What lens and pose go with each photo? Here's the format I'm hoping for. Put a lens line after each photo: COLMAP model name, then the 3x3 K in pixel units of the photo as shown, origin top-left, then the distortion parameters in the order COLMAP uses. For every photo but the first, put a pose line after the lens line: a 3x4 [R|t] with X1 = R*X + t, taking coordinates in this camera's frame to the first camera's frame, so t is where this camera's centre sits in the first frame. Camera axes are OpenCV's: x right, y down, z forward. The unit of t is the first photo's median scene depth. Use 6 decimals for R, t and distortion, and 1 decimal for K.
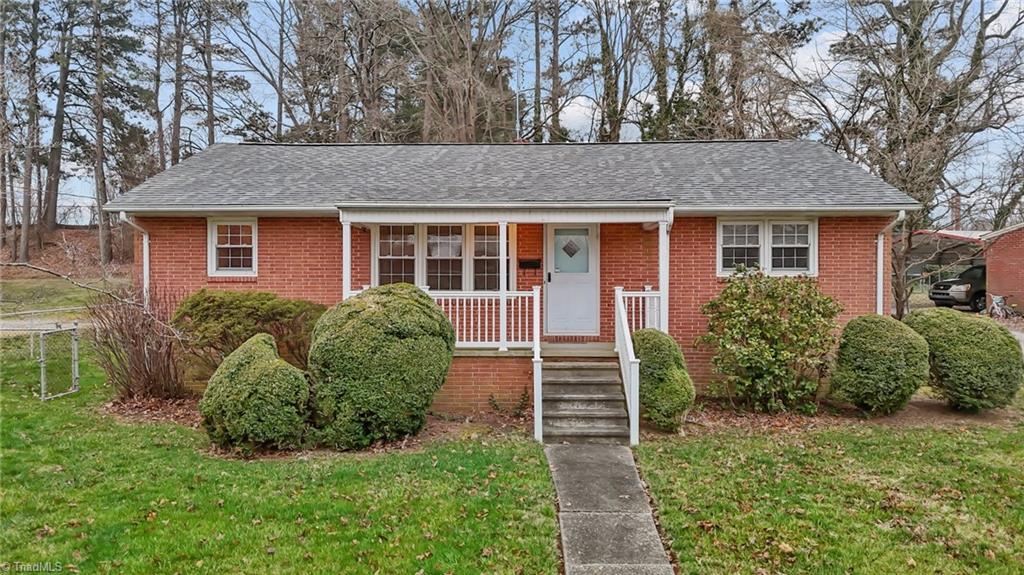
lens RADIAL K [[728.3, 0, 512.0], [0, 728.3, 287.5], [0, 0, 1]] dist [0.079935, -0.067321]
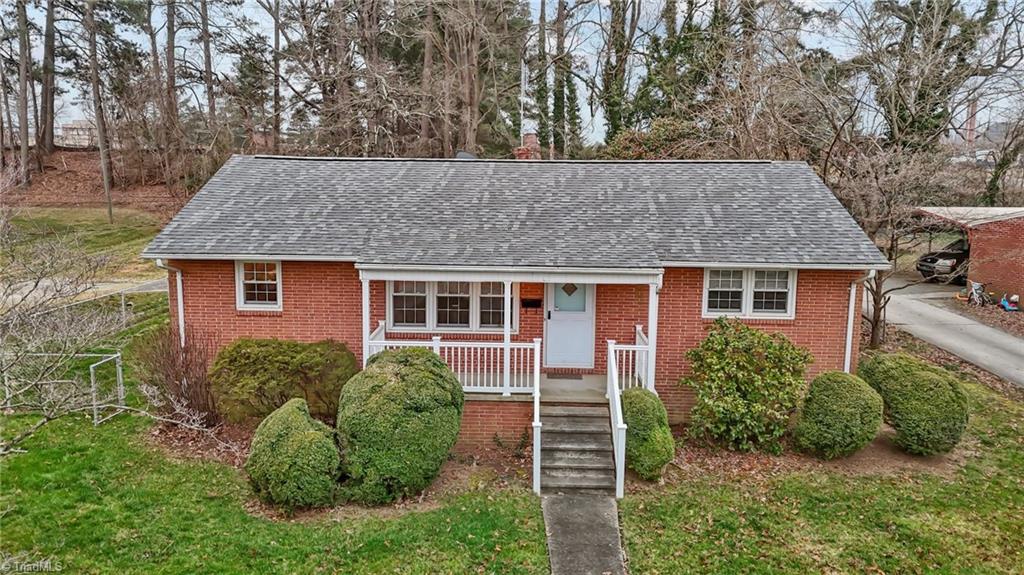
lens RADIAL K [[735.4, 0, 512.0], [0, 735.4, 287.5], [0, 0, 1]] dist [0.081133, -0.072318]
pose [[0.999928, 0.012020, 0.000226, -0.005898], [-0.011944, 0.991143, 0.132257, -0.222112], [0.001366, -0.132250, 0.991215, -0.097778]]
